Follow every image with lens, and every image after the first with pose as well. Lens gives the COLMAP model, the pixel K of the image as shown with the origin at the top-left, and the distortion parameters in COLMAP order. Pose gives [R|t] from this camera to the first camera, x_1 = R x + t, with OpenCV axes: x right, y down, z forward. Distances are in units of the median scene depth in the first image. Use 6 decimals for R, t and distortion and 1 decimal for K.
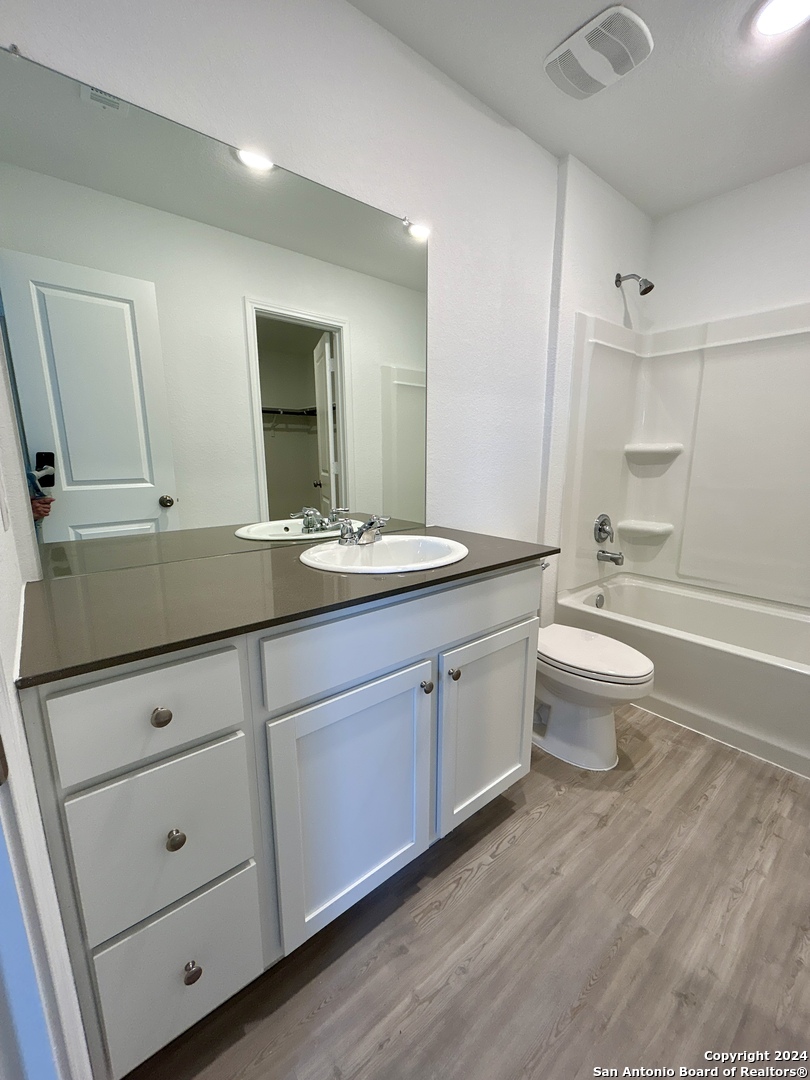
lens RADIAL K [[439.1, 0, 407.4], [0, 439.1, 538.5], [0, 0, 1]] dist [0.000405, 0.001165]
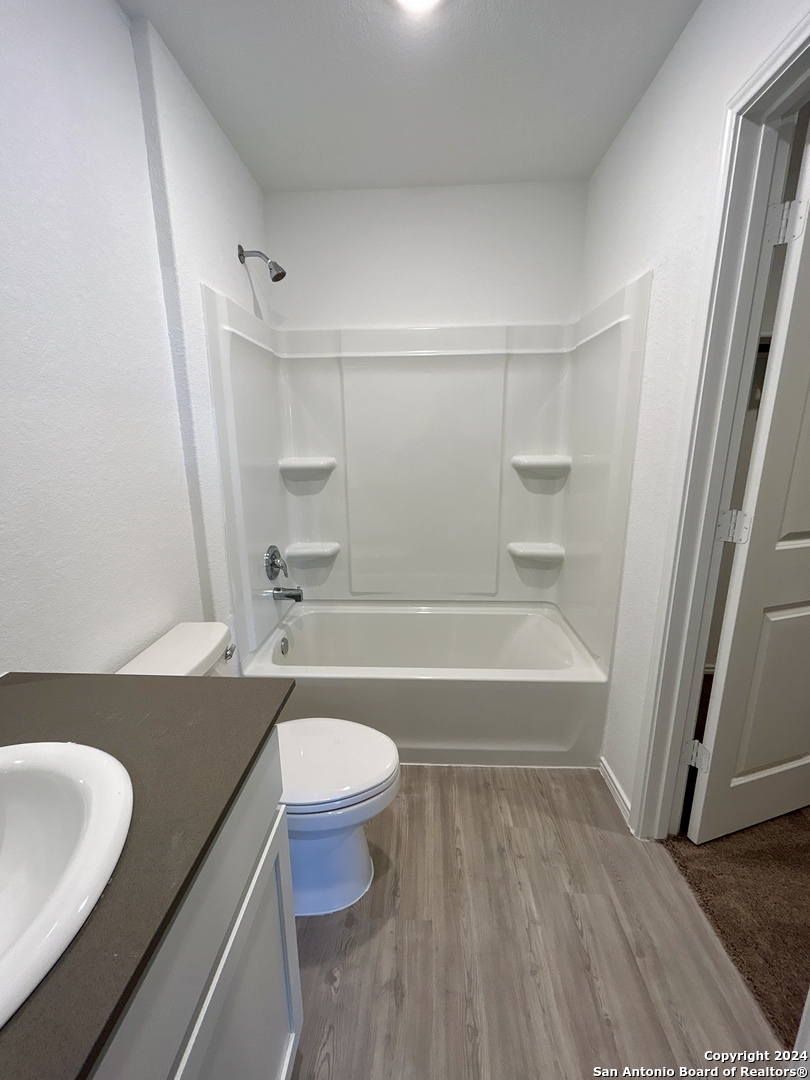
lens RADIAL K [[439.1, 0, 406.3], [0, 439.1, 541.8], [0, 0, 1]] dist [0.000405, 0.001165]
pose [[0.674252, -0.175735, 0.717287, 0.027453], [0.147705, 0.983740, 0.102172, -0.122396], [-0.723579, 0.037058, 0.689246, 0.272017]]
